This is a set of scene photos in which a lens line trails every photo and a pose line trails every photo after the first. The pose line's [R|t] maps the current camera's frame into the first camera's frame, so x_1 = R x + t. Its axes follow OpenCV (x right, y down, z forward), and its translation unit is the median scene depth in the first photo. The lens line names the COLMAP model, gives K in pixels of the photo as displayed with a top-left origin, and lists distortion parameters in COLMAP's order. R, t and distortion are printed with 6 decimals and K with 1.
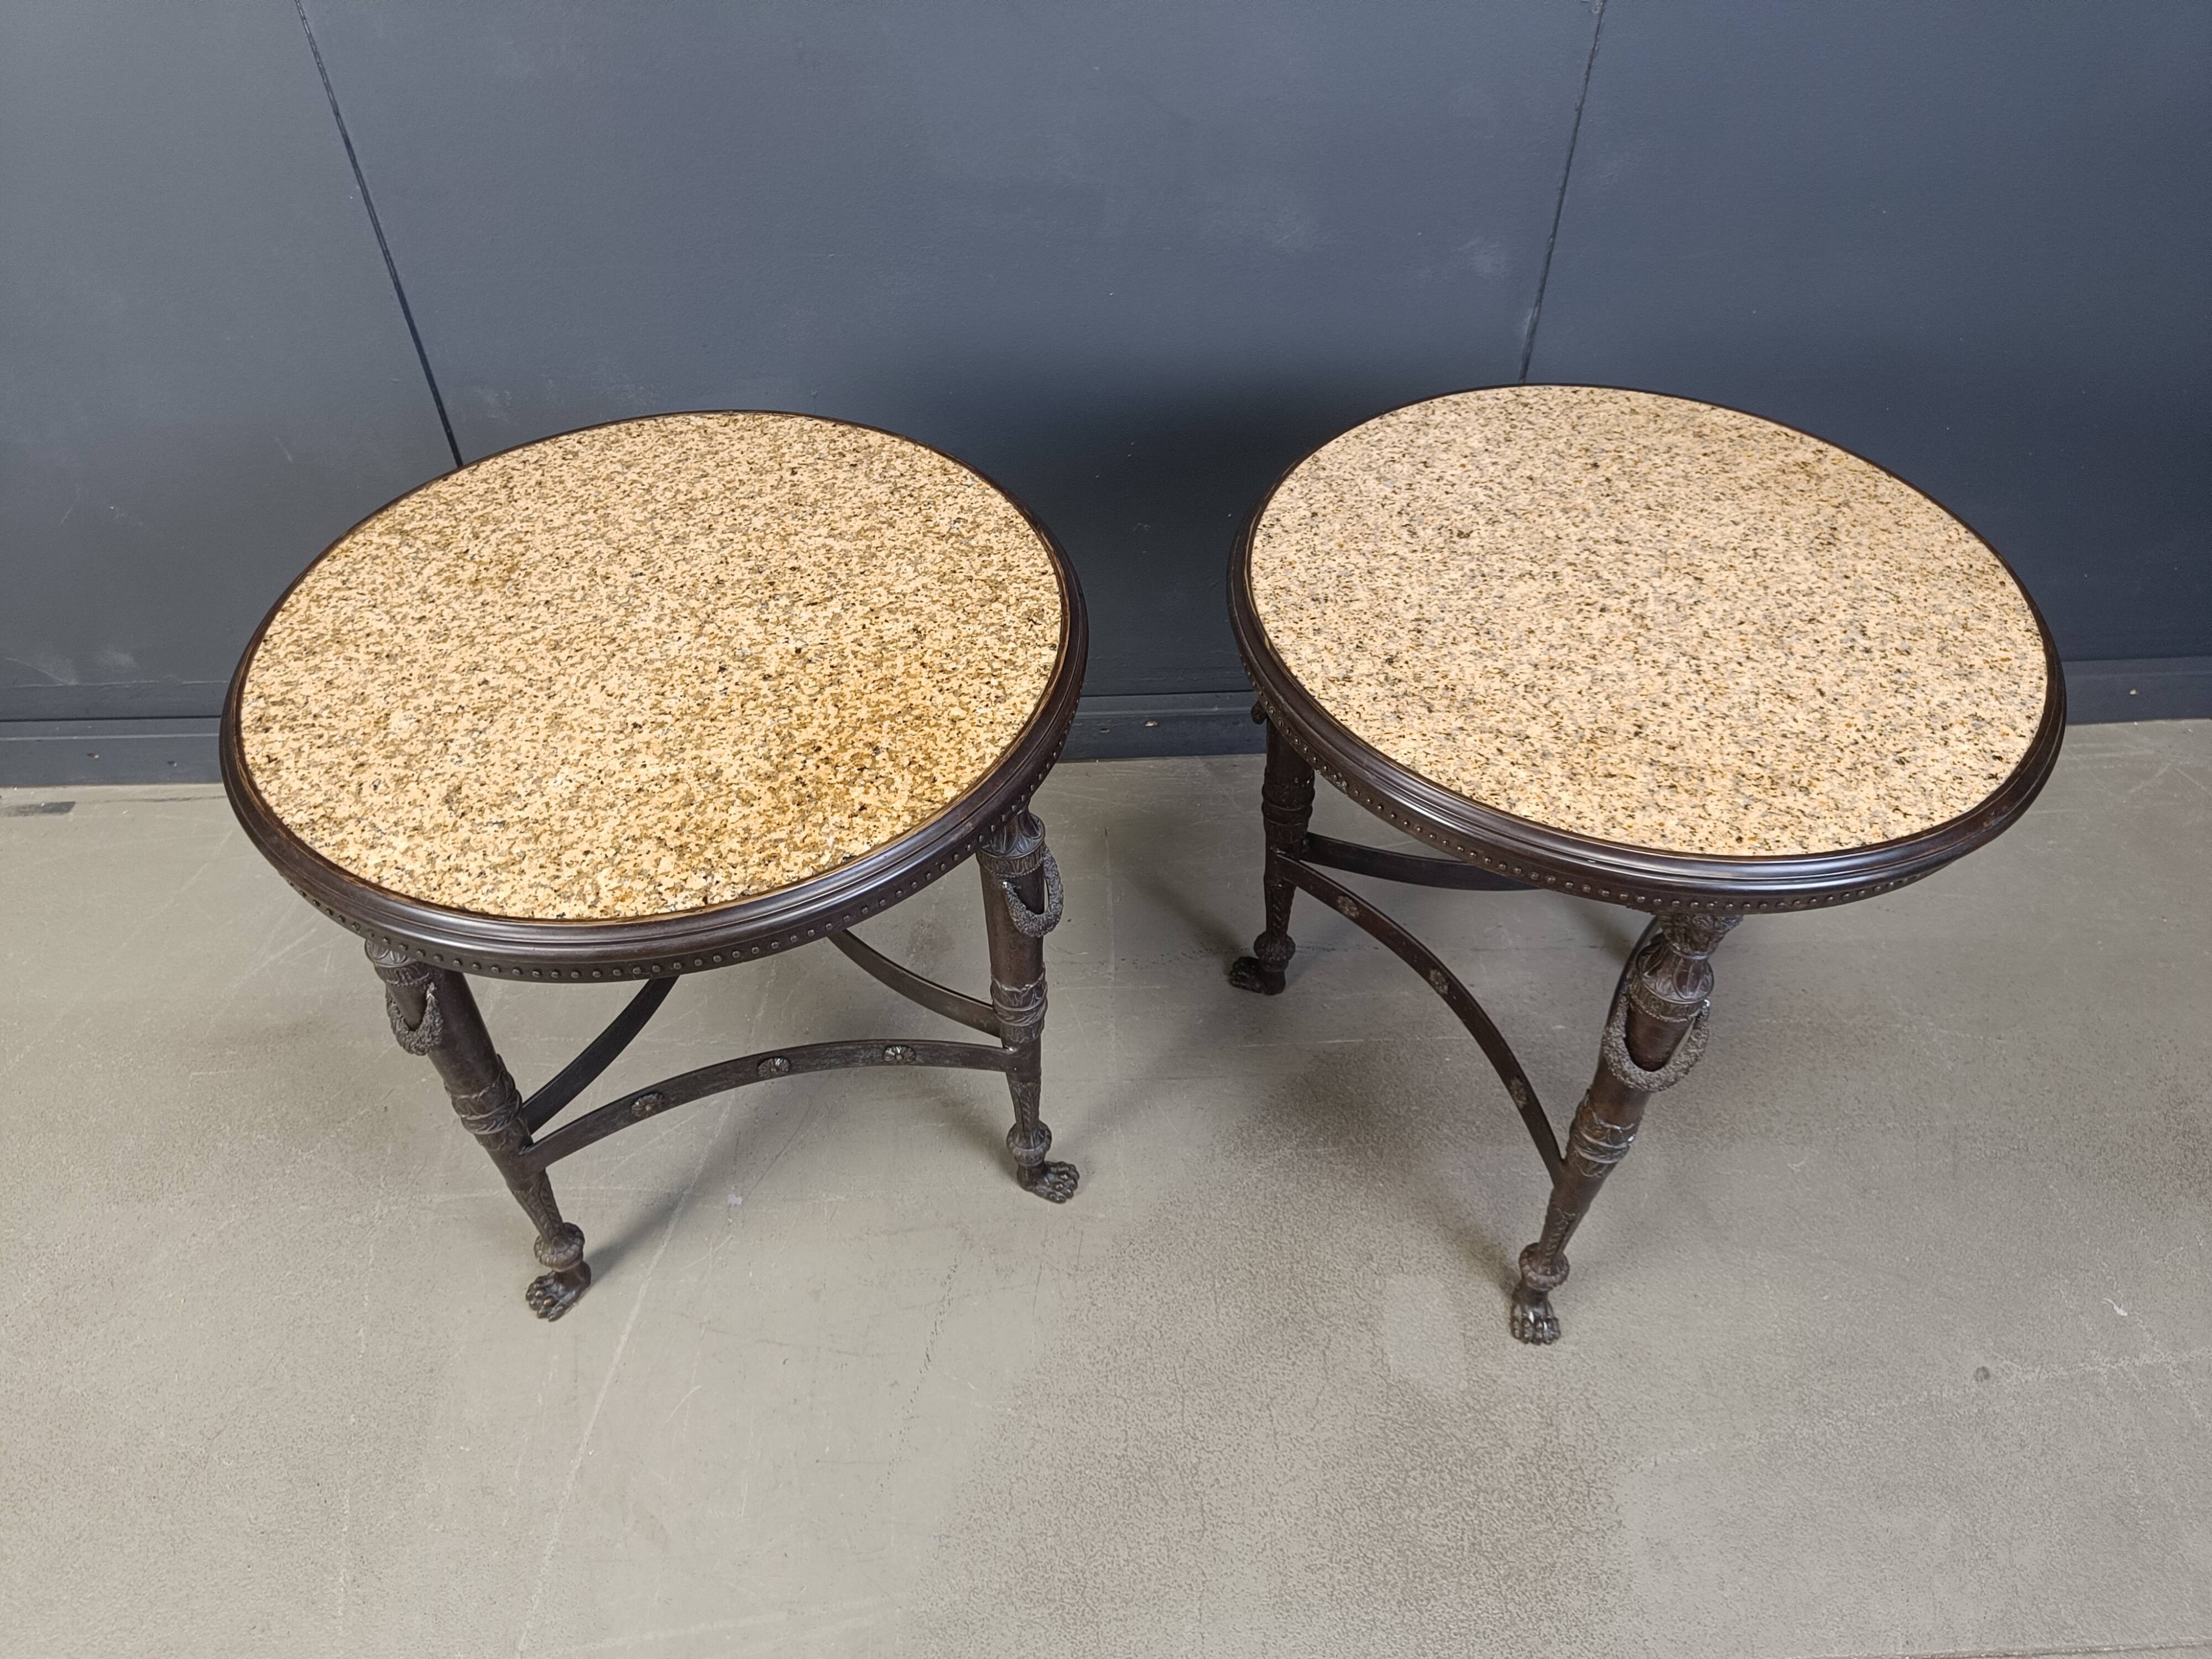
lens RADIAL K [[1549.8, 0, 1116.4], [0, 1549.8, 830.5], [0, 0, 1]] dist [0.012717, -0.006204]
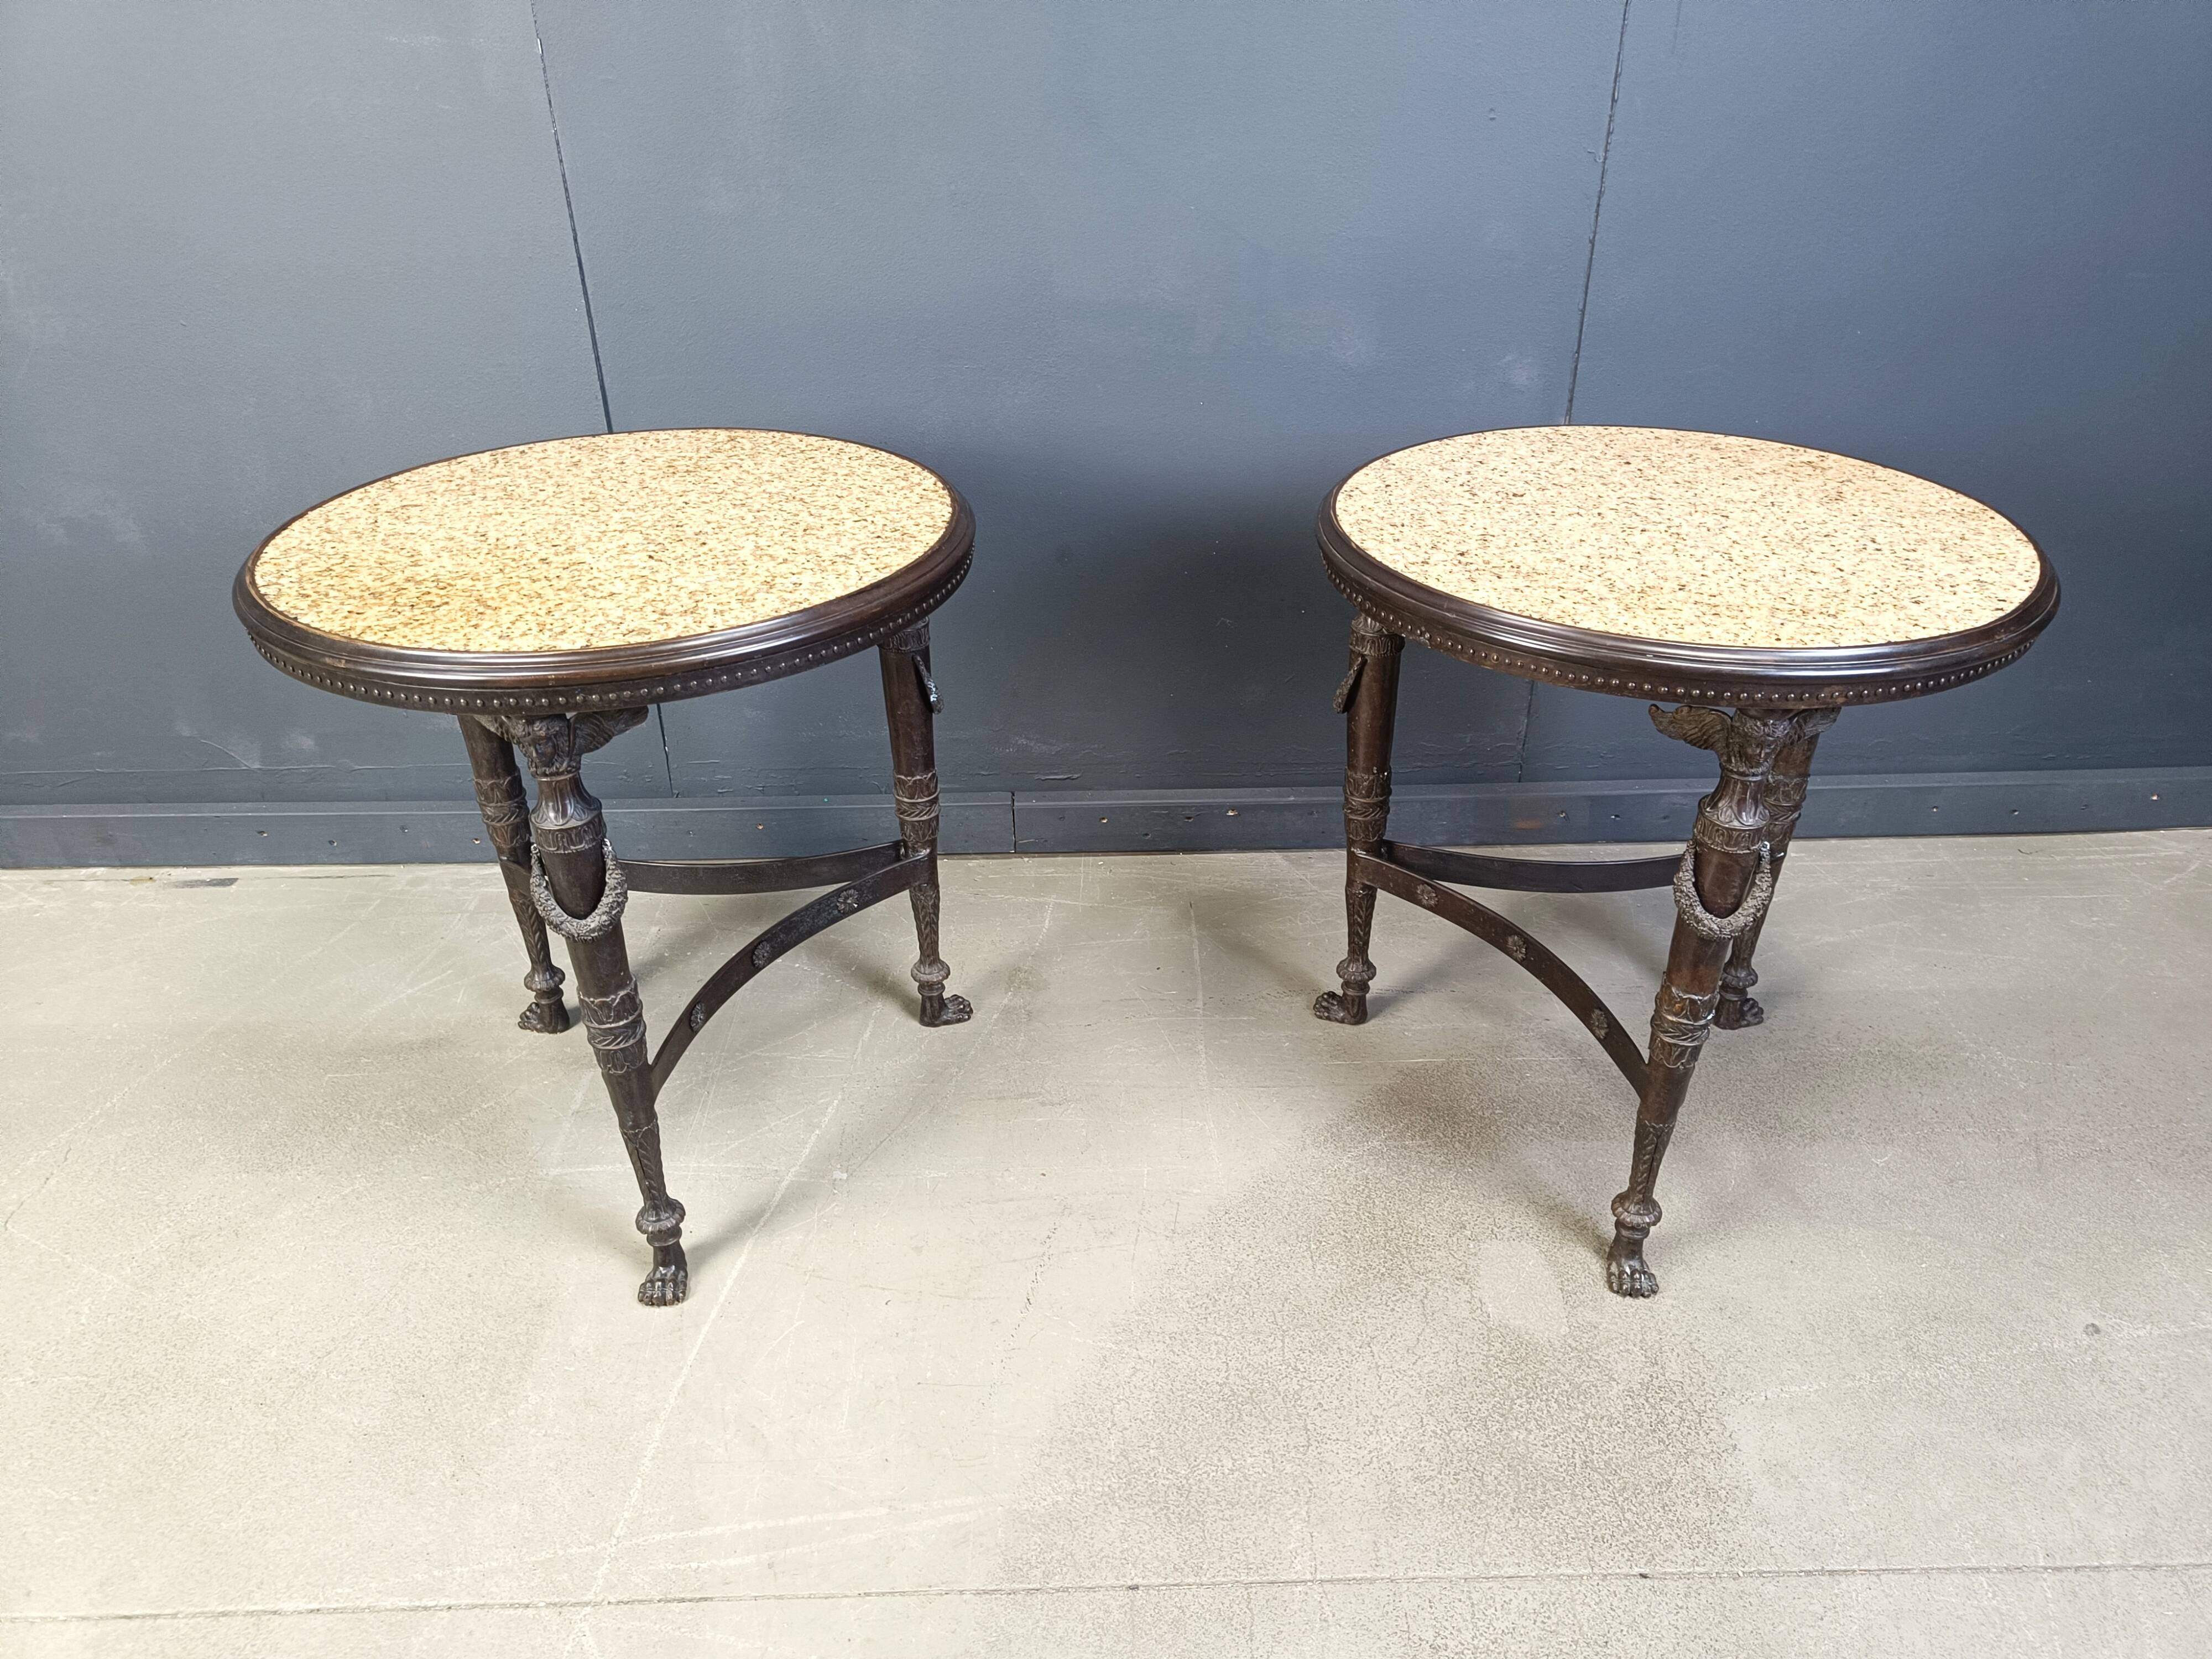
lens RADIAL K [[1549.8, 0, 1127.1], [0, 1549.8, 827.5], [0, 0, 1]] dist [0.012717, -0.006204]
pose [[0.999724, 0.003410, -0.023243, -0.036698], [-0.009432, 0.964425, -0.264188, 0.326201], [0.021516, 0.264334, 0.964191, -0.054585]]
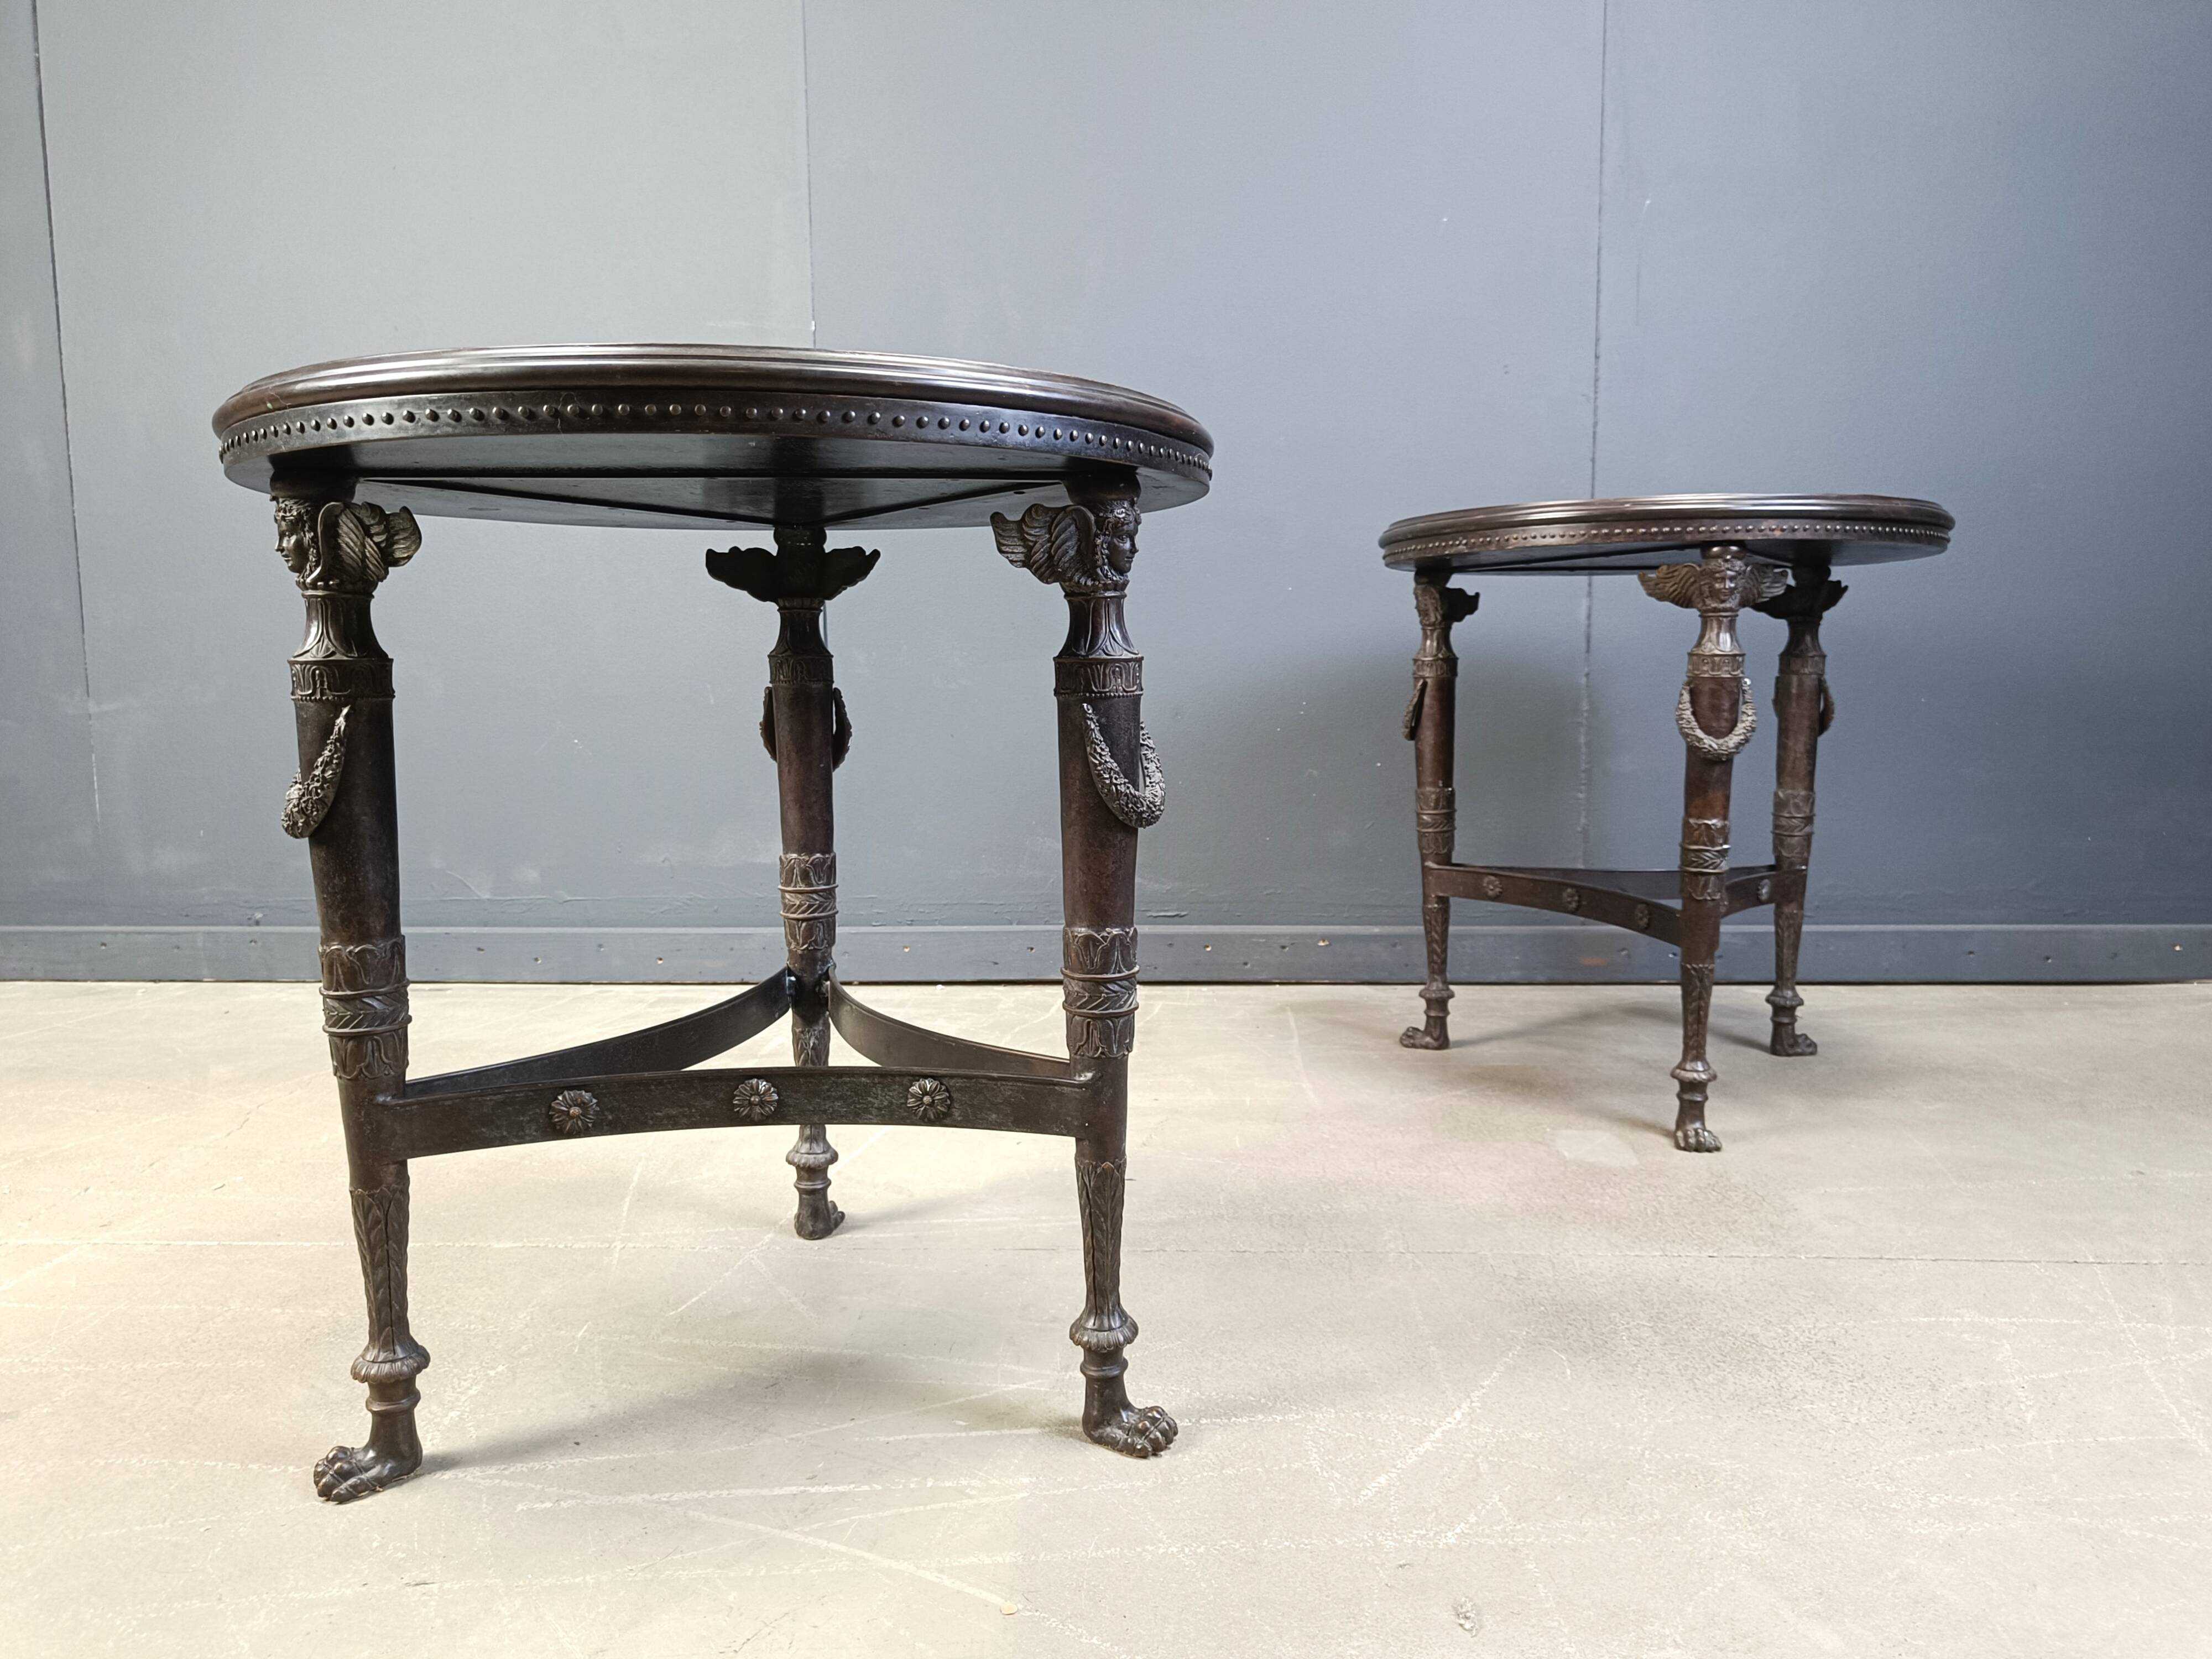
lens RADIAL K [[1575.6, 0, 1125.6], [0, 1575.6, 846.8], [0, 0, 1]] dist [0.012861, -0.004993]
pose [[0.996548, -0.001140, -0.083007, -0.041840], [-0.050904, 0.781468, -0.621865, 0.929945], [0.065577, 0.623944, 0.778713, -0.022531]]
